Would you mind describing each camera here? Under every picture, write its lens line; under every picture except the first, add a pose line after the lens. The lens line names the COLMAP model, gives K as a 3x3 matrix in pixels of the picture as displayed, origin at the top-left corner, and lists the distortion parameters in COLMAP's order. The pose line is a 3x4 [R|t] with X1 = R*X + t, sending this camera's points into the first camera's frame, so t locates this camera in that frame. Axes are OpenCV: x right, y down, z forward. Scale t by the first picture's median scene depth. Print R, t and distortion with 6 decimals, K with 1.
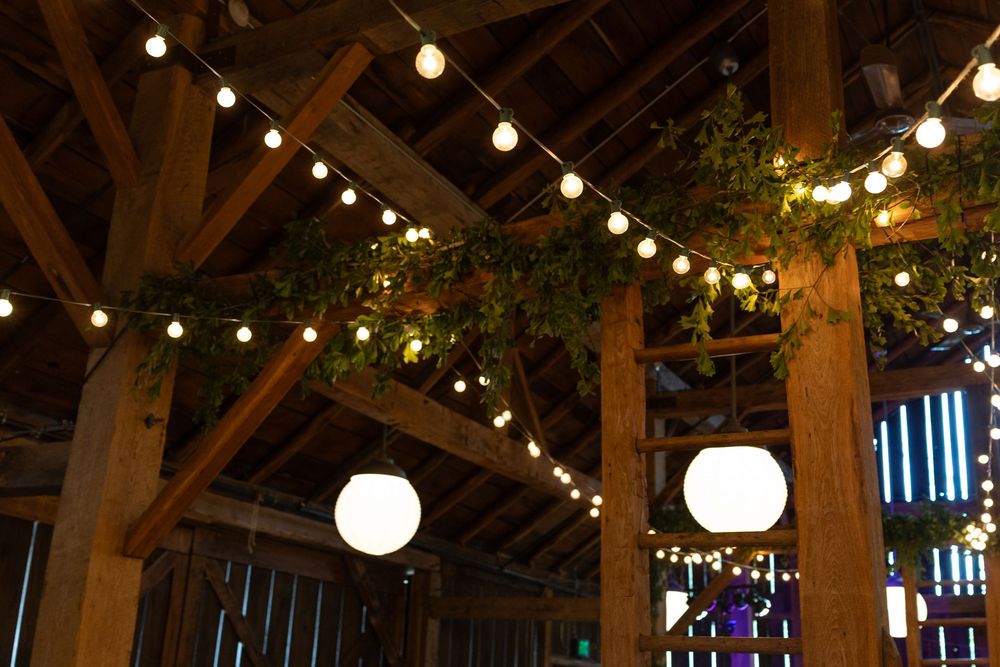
lens RADIAL K [[1074.2, 0, 500.0], [0, 1074.2, 333.5], [0, 0, 1]] dist [0.187705, -0.511274]
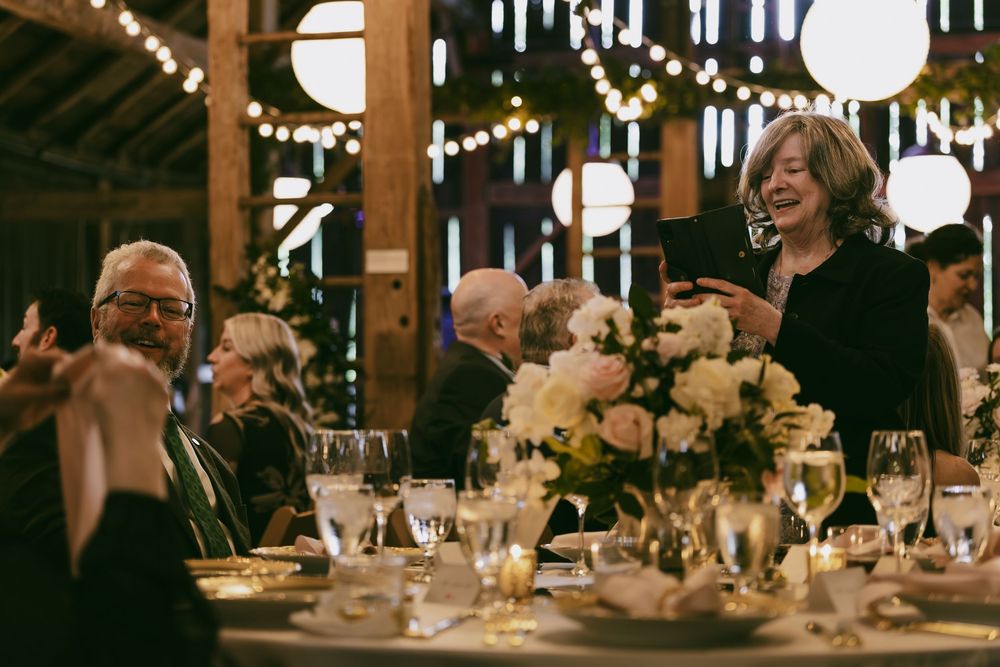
lens RADIAL K [[2207.1, 0, 500.0], [0, 2207.1, 333.5], [0, 0, 1]] dist [0.030042, 0.151995]
pose [[0.970884, -0.035054, 0.236972, -0.152703], [-0.035080, 0.957766, 0.285402, -0.247130], [-0.236968, -0.285405, 0.928650, -1.191248]]
